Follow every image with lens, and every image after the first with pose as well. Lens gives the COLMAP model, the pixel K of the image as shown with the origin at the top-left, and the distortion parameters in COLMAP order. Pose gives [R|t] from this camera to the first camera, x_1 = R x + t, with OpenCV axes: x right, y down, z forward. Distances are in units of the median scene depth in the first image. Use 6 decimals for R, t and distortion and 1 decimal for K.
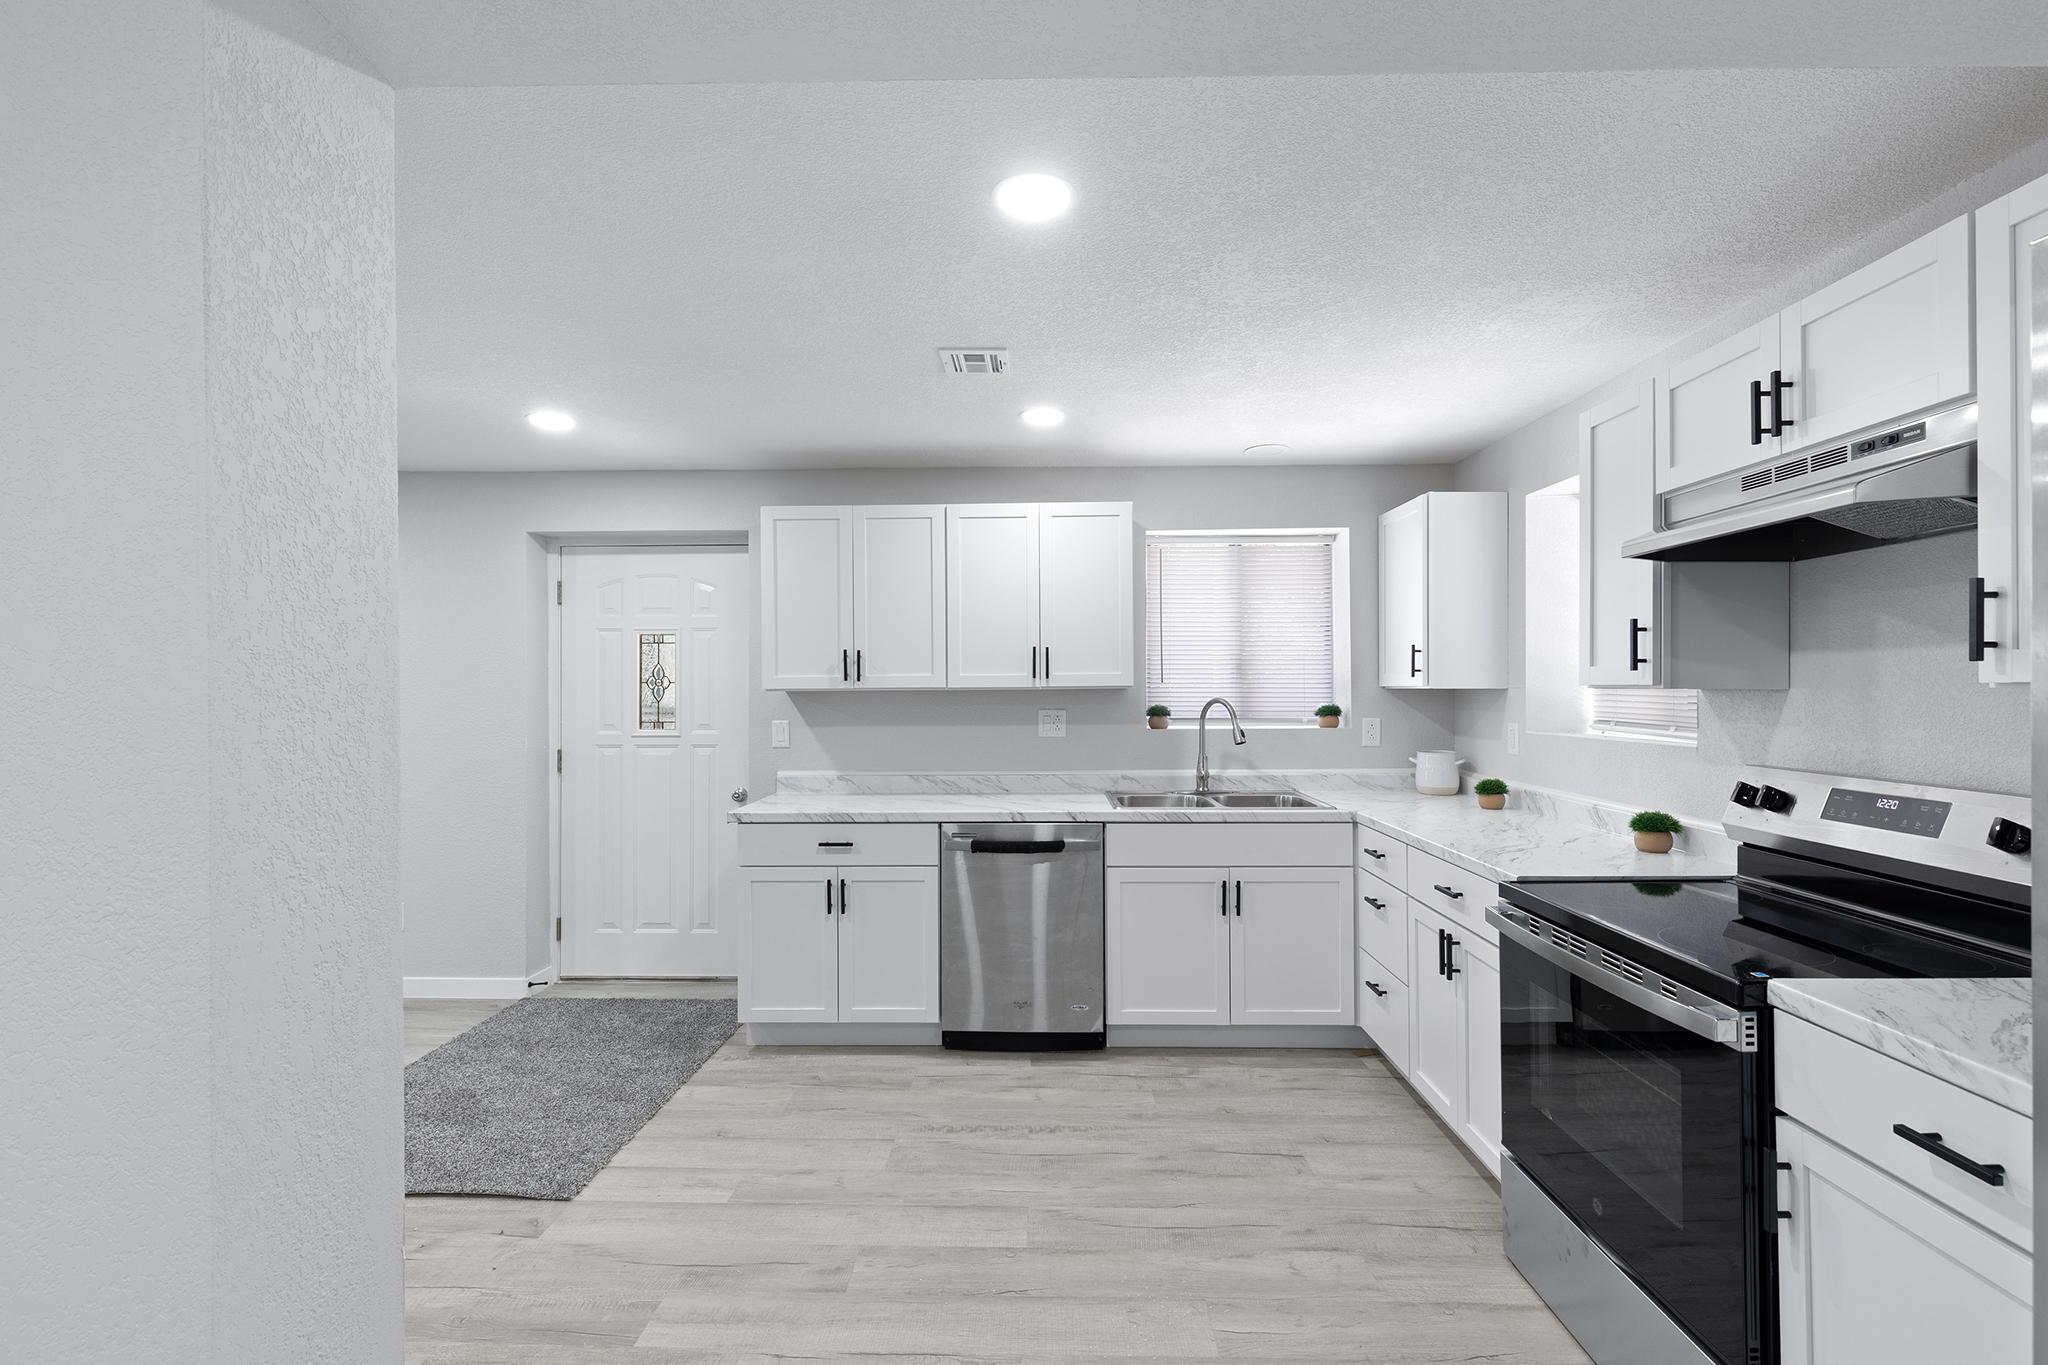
lens RADIAL K [[916.6, 0, 1026.8], [0, 916.6, 678.6], [0, 0, 1]] dist [0.007712, -0.001954]
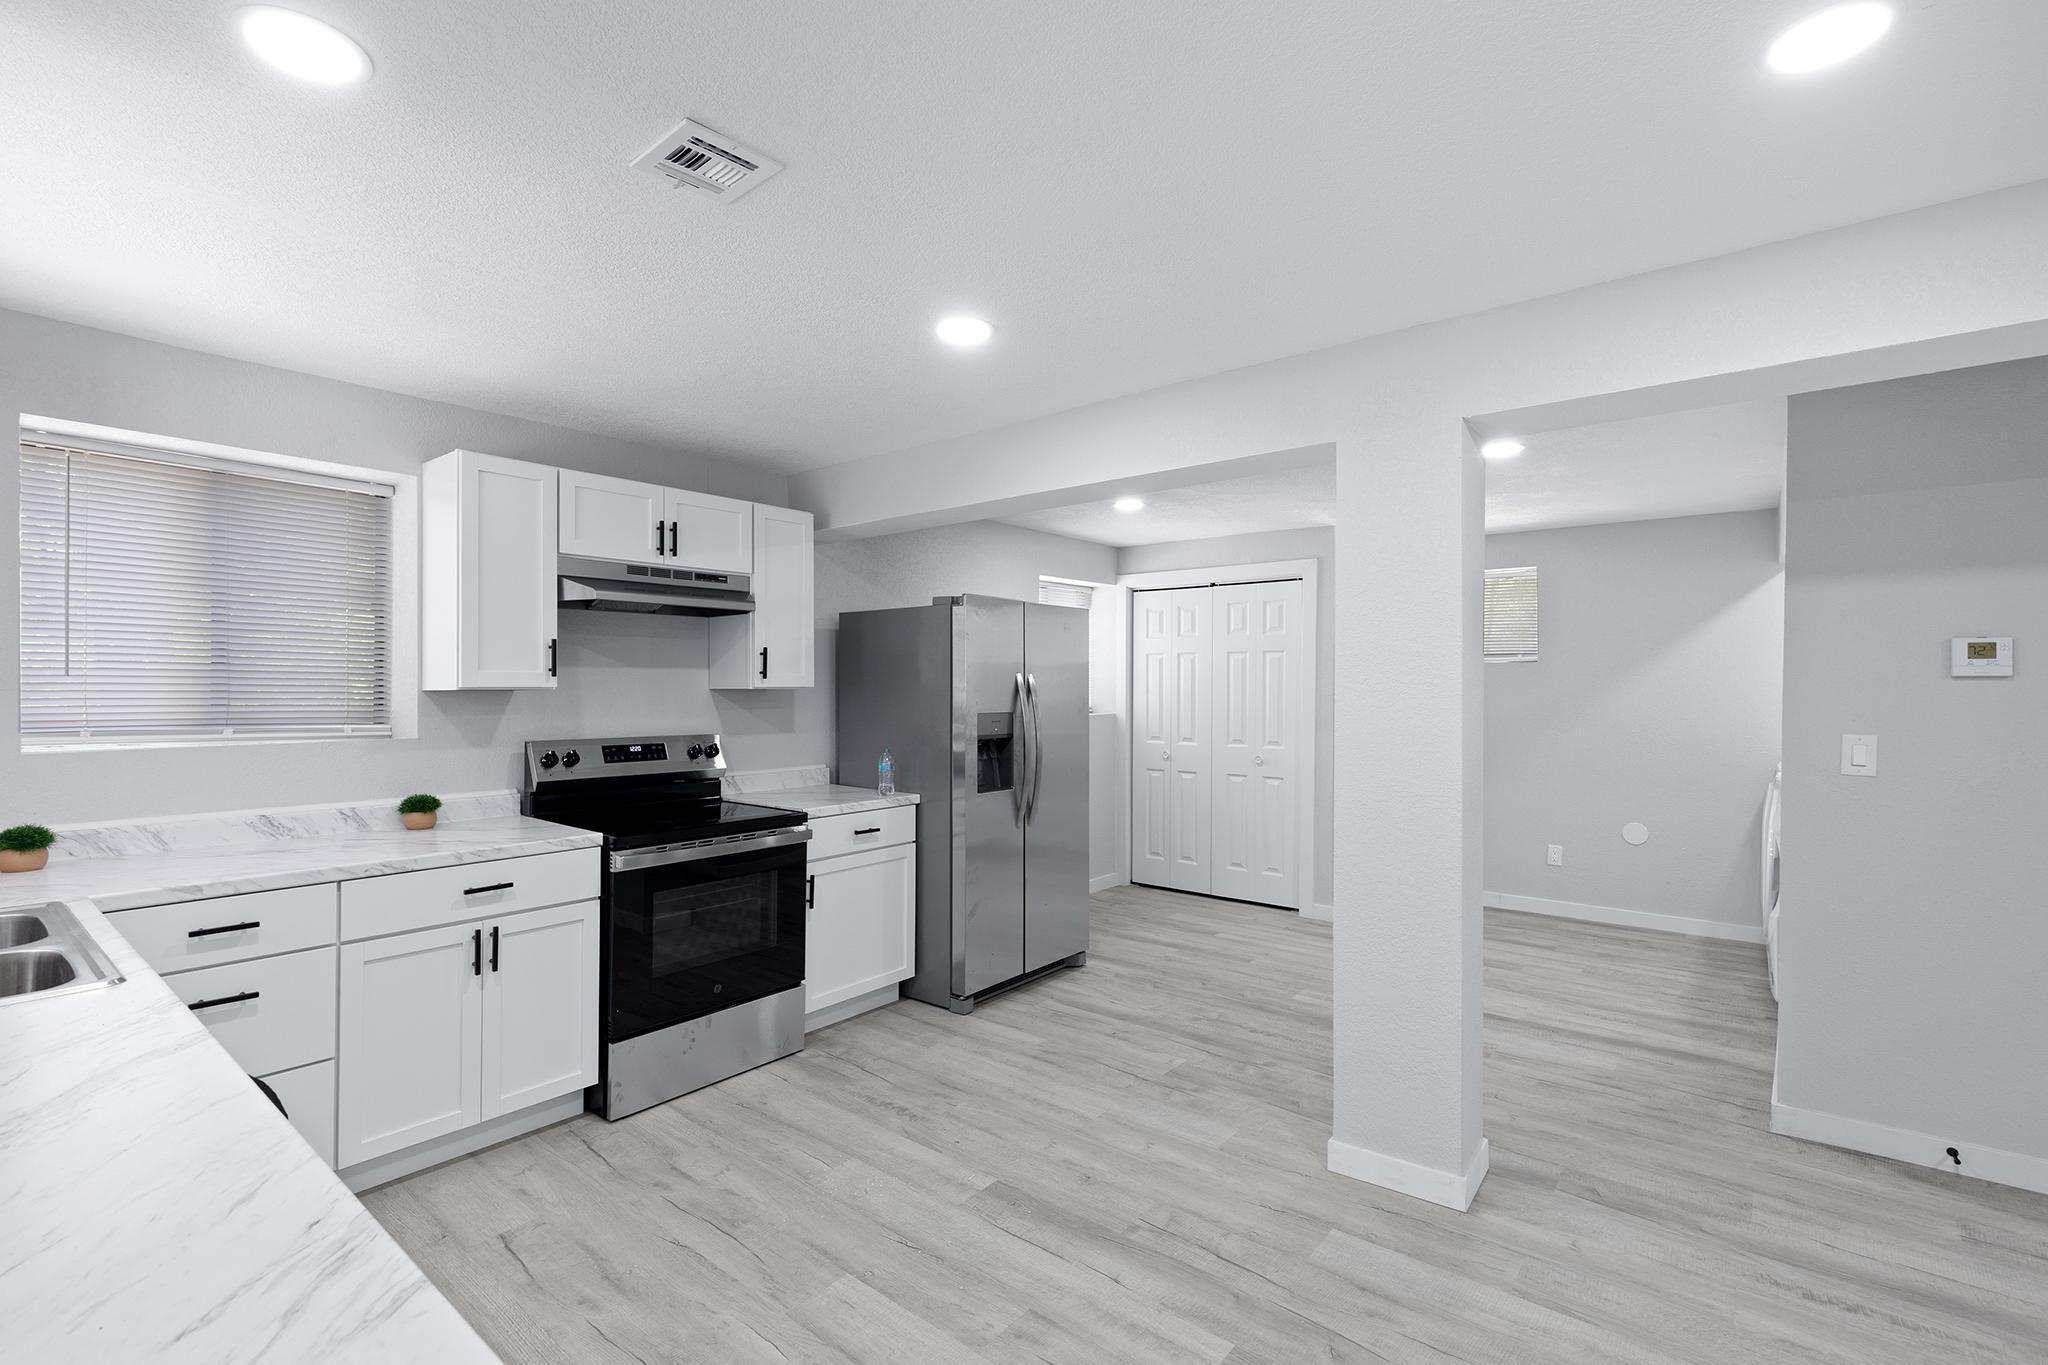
lens RADIAL K [[916.6, 0, 1030.2], [0, 916.6, 679.6], [0, 0, 1]] dist [0.007712, -0.001954]
pose [[-0.794395, 0.006095, 0.607371, -0.614938], [-0.006247, 0.999815, -0.018204, 0.013747], [-0.607369, -0.018255, -0.794210, 1.384806]]
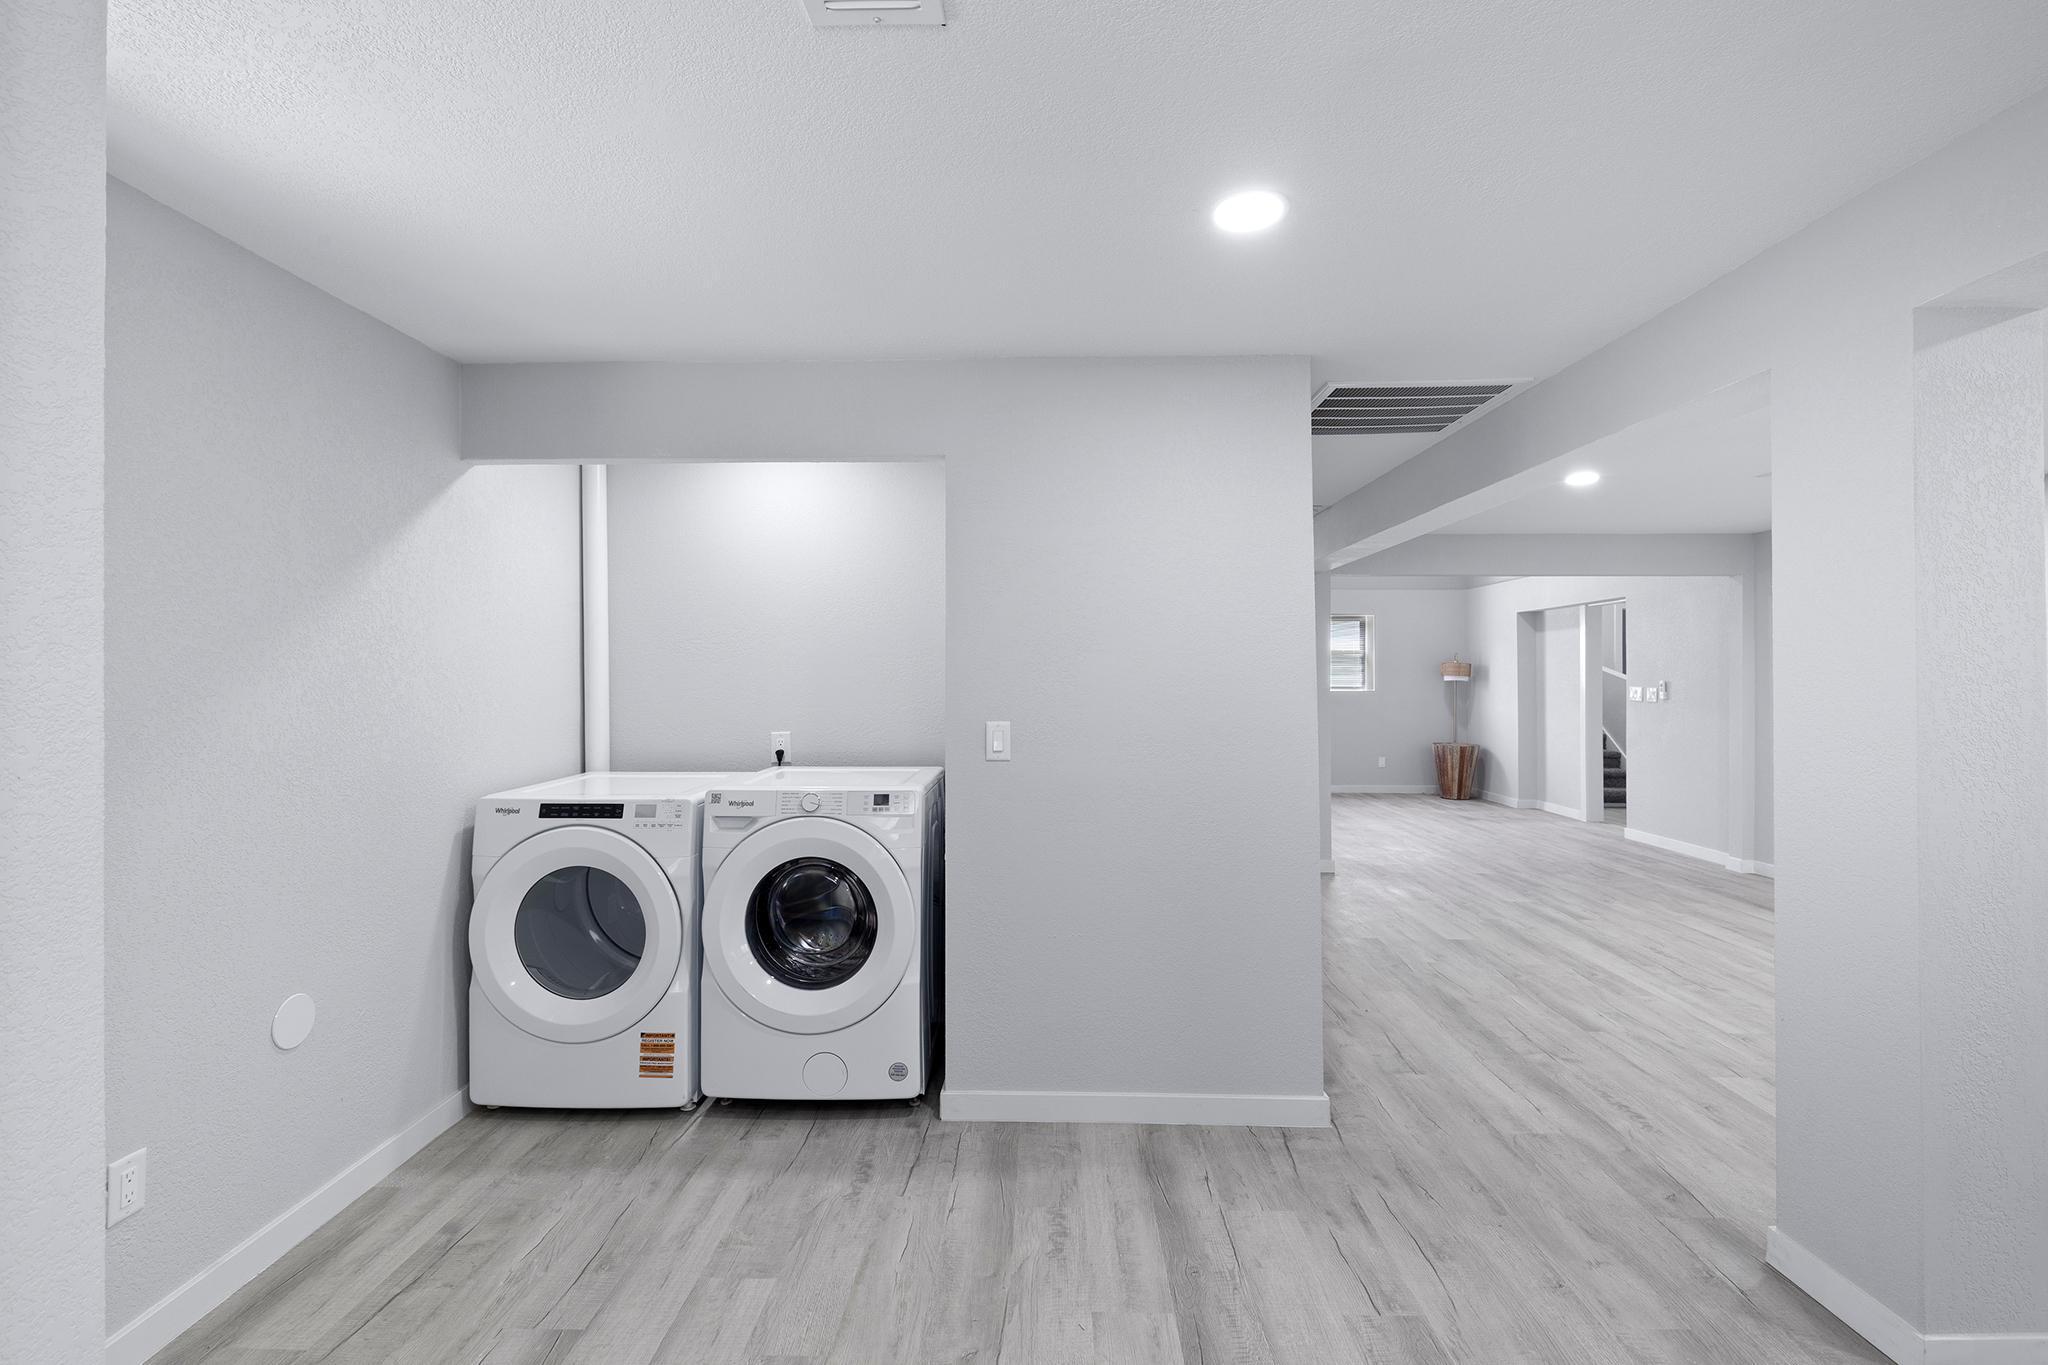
lens RADIAL K [[916.6, 0, 1031.4], [0, 916.6, 679.1], [0, 0, 1]] dist [0.007712, -0.001954]
pose [[0.009646, 0.005735, -0.999937, 0.381364], [0.008996, 0.999943, 0.005822, -0.001558], [0.999913, -0.009052, 0.009593, -0.333056]]
